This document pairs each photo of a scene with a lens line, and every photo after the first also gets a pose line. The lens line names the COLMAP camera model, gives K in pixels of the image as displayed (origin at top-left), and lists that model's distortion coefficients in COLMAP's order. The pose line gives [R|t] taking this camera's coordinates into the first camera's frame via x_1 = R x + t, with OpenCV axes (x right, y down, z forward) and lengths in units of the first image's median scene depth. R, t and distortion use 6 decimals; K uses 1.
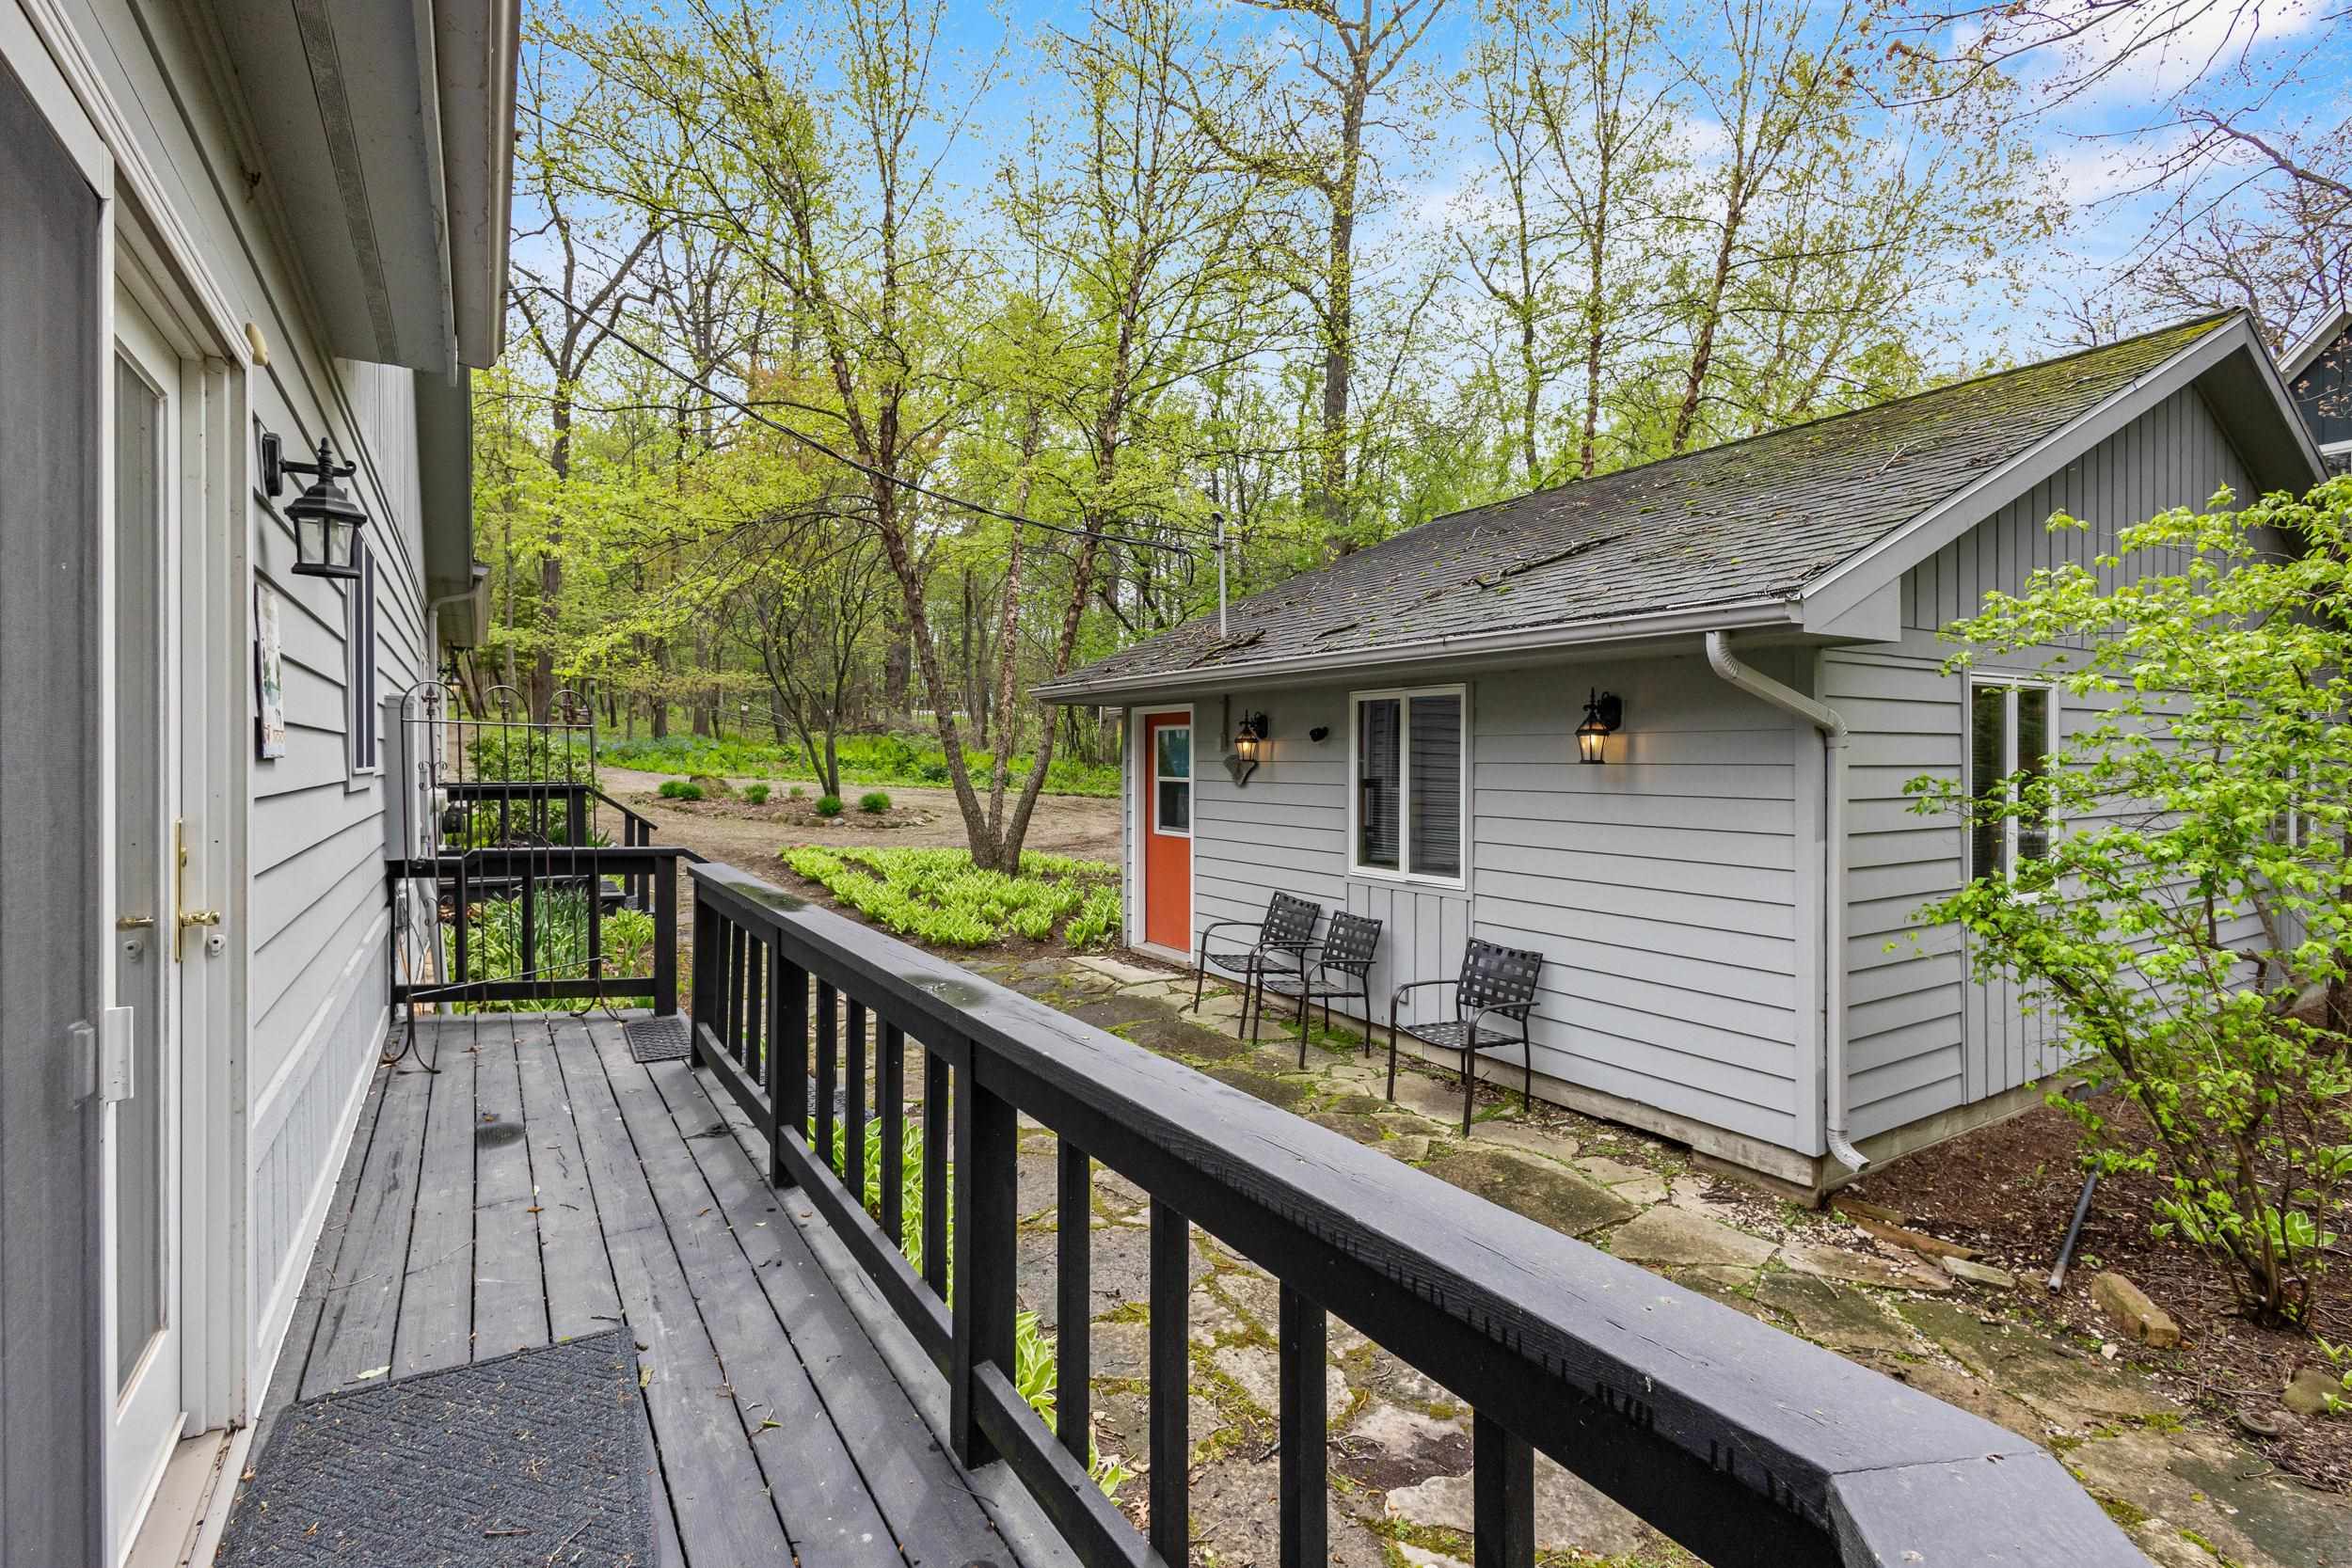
lens RADIAL K [[1097.0, 0, 1175.1], [0, 1097.0, 753.6], [0, 0, 1]] dist [0.004133, -0.000551]
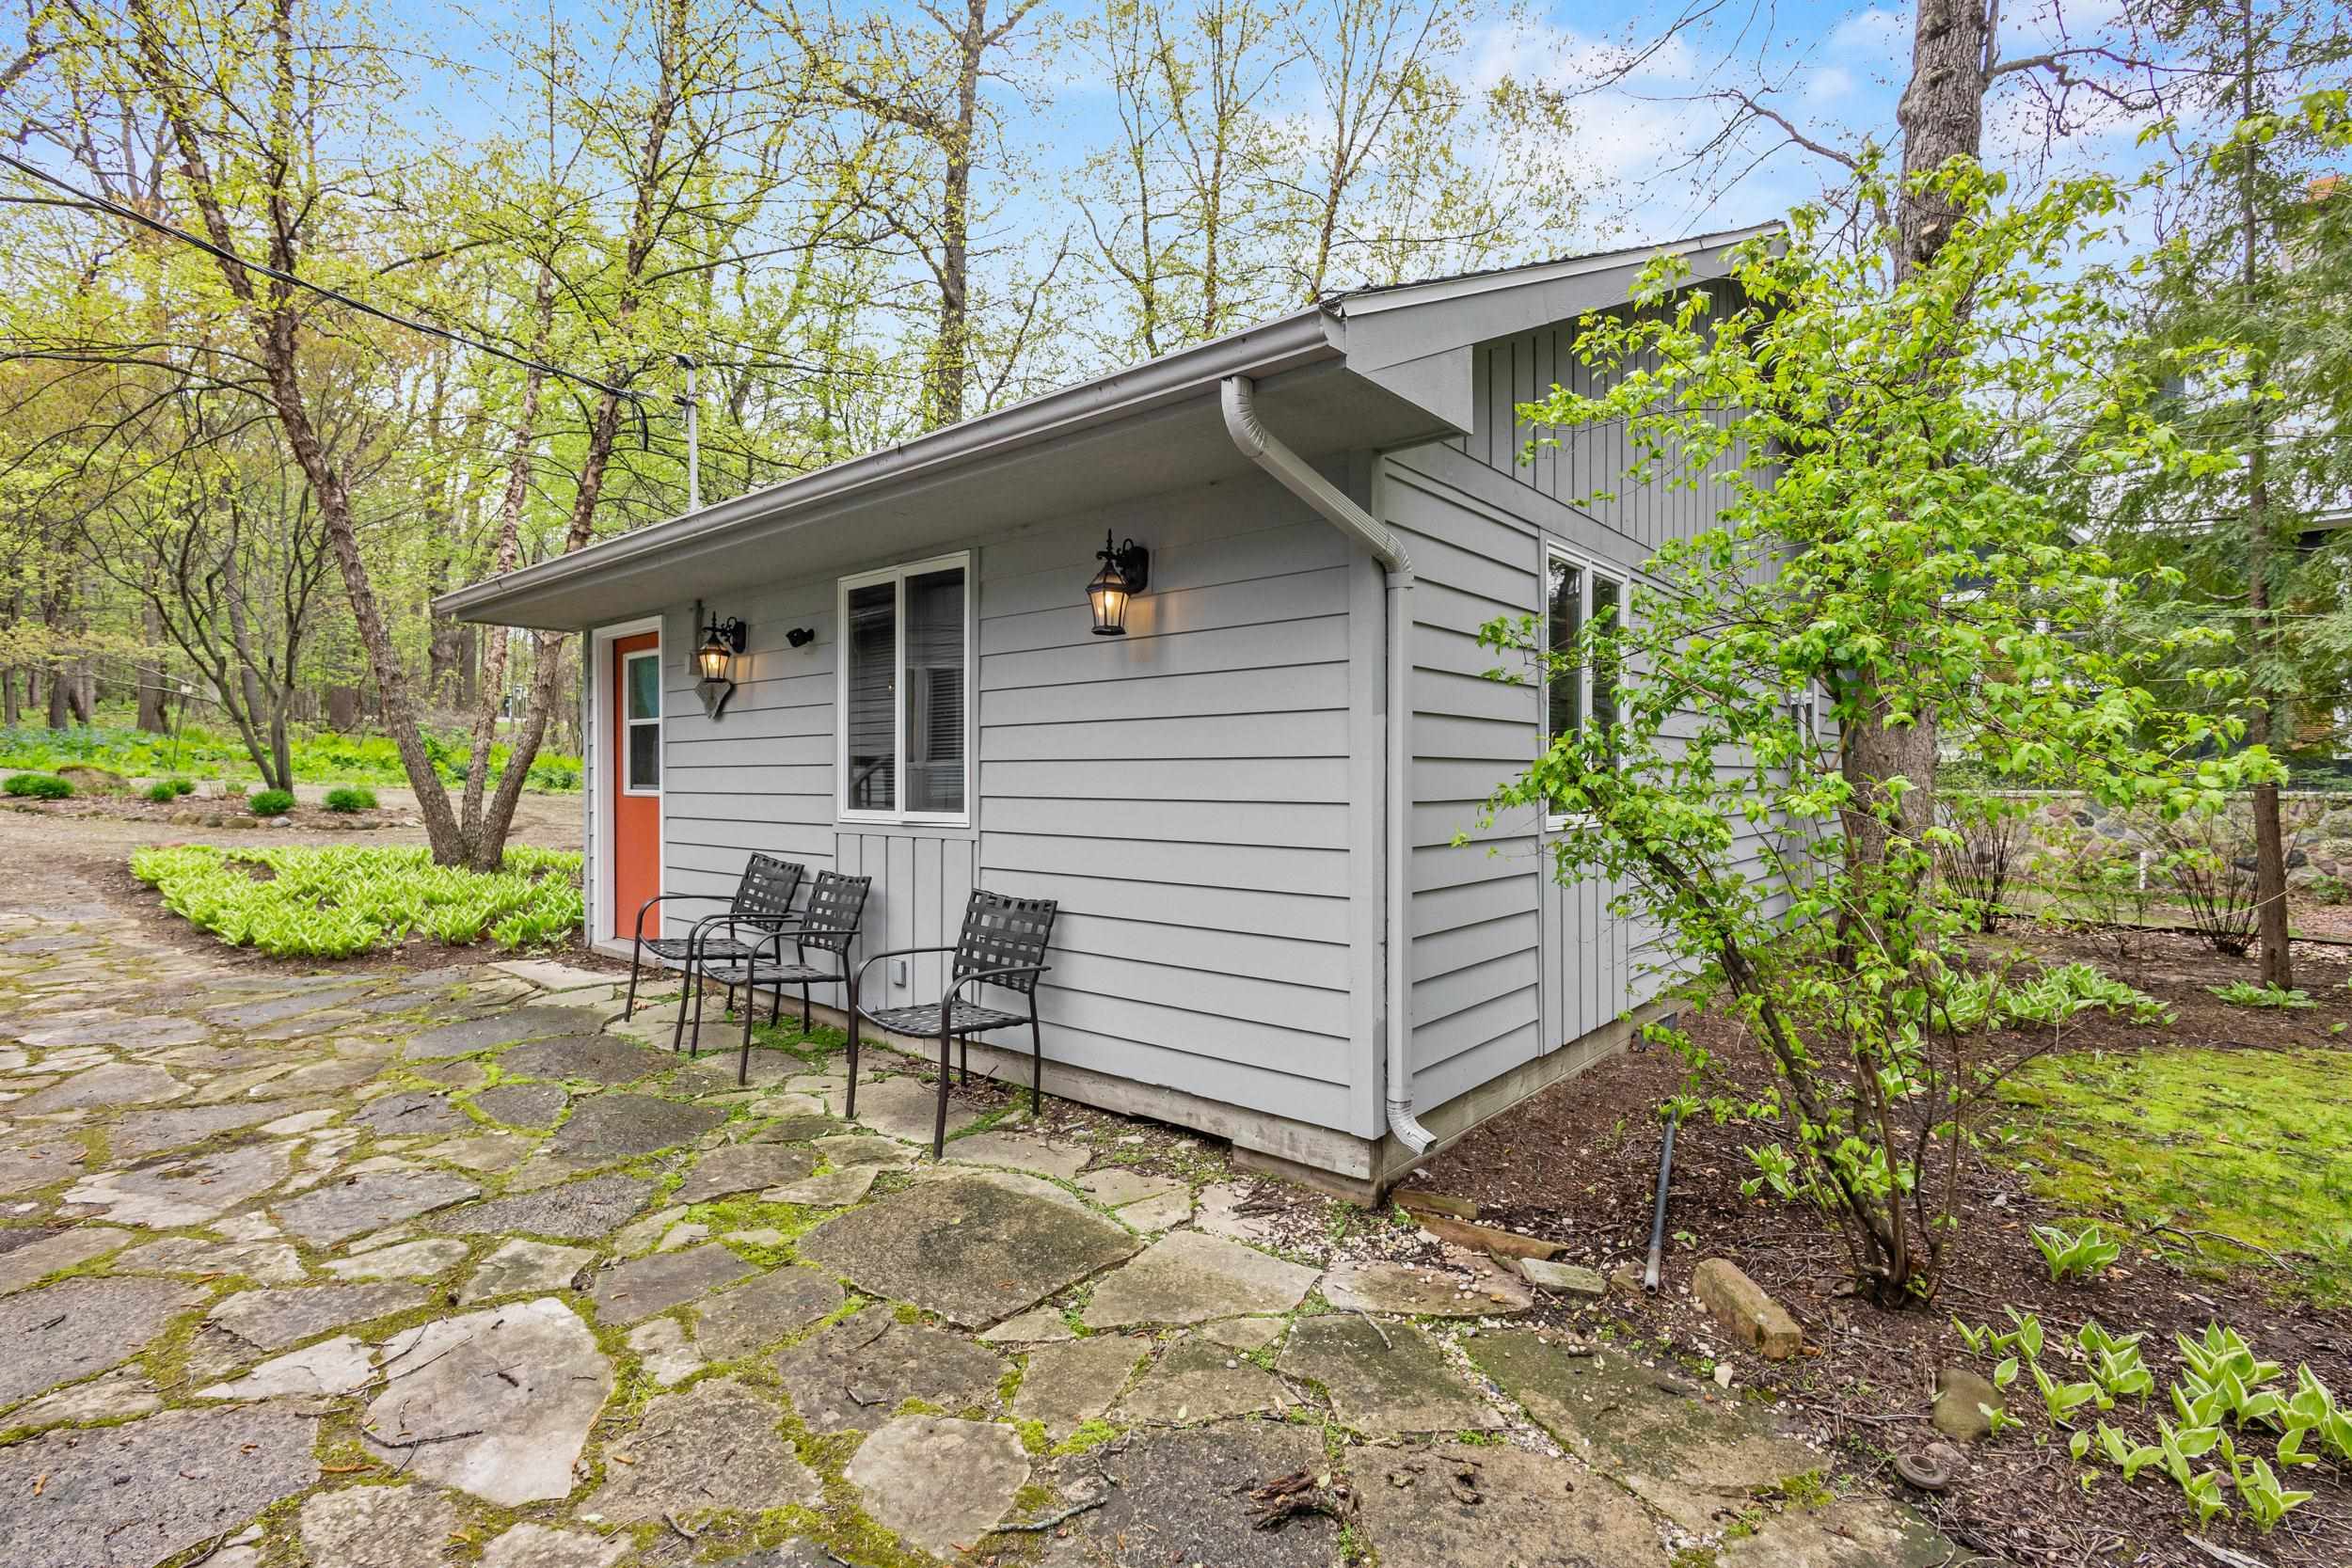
lens RADIAL K [[1097.0, 0, 1164.6], [0, 1097.0, 785.7], [0, 0, 1]] dist [0.004133, -0.000551]
pose [[0.954613, -0.006242, 0.297784, 0.200352], [0.002536, 0.999914, 0.012828, 0.103326], [-0.297839, -0.011491, 0.954547, 0.295110]]
